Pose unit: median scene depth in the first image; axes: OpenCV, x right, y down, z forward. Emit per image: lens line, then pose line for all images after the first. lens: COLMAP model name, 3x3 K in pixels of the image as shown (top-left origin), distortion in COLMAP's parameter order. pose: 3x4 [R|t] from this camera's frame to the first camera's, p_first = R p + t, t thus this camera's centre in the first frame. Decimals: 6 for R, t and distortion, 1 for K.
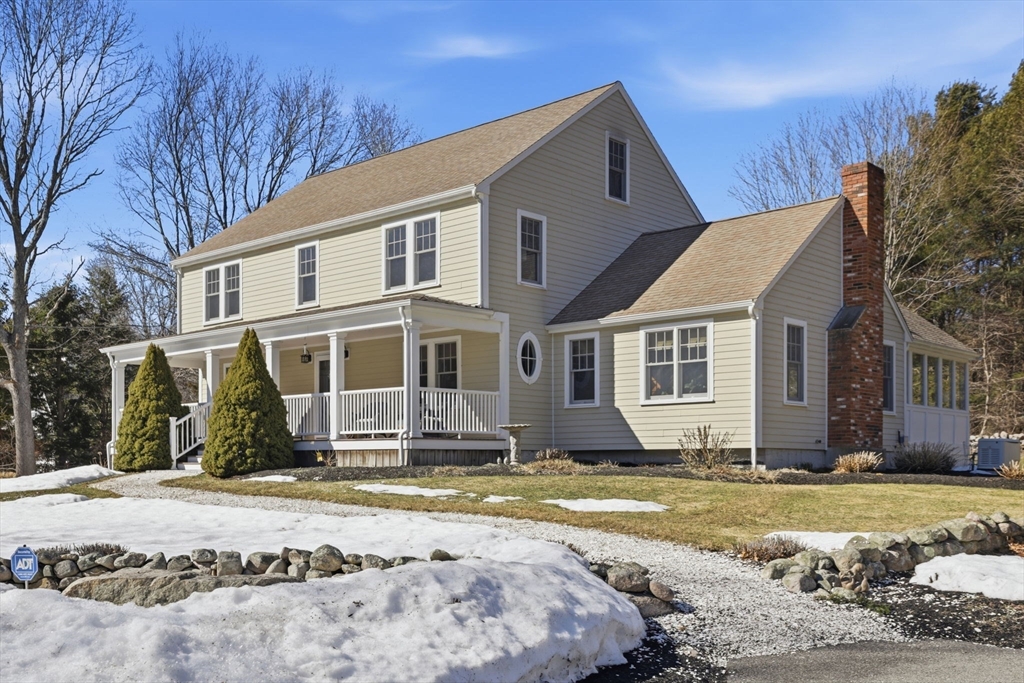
lens RADIAL K [[1049.9, 0, 510.2], [0, 1049.9, 470.6], [0, 0, 1]] dist [0.044857, 0.000000]
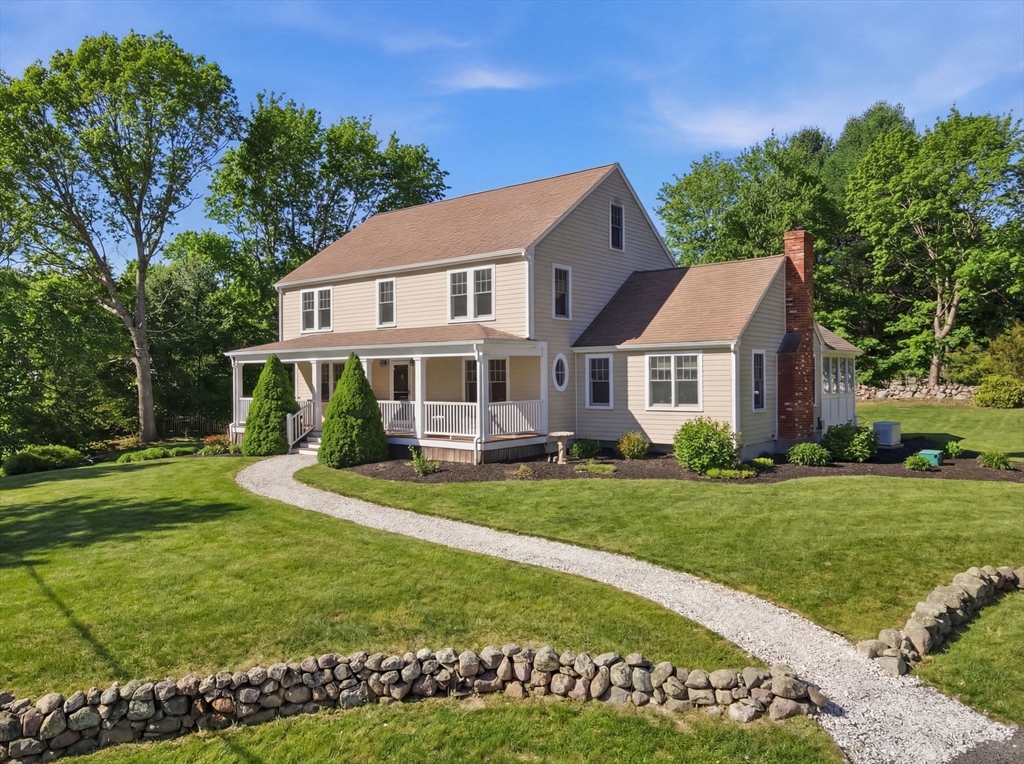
lens RADIAL K [[767.5, 0, 514.1], [0, 767.5, 379.7], [0, 0, 1]] dist [0.000640, 0.008375]
pose [[0.998361, -0.003627, 0.057113, -0.098348], [0.003716, 0.999992, -0.001442, -0.097031], [-0.057107, 0.001652, 0.998367, 0.020167]]
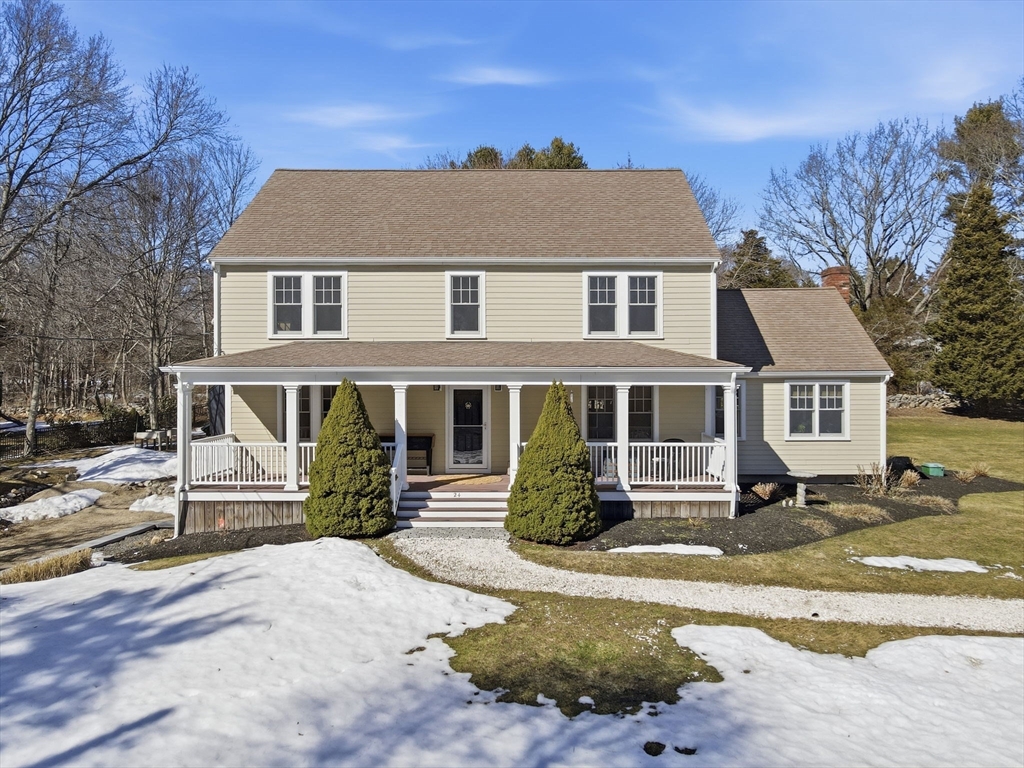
lens RADIAL K [[767.5, 0, 587.4], [0, 767.5, 378.8], [0, 0, 1]] dist [0.000640, 0.008375]
pose [[0.729048, 0.004879, 0.684445, -0.676045], [-0.000393, 0.999977, -0.006709, -0.127012], [-0.684462, 0.004622, 0.729034, 0.461360]]
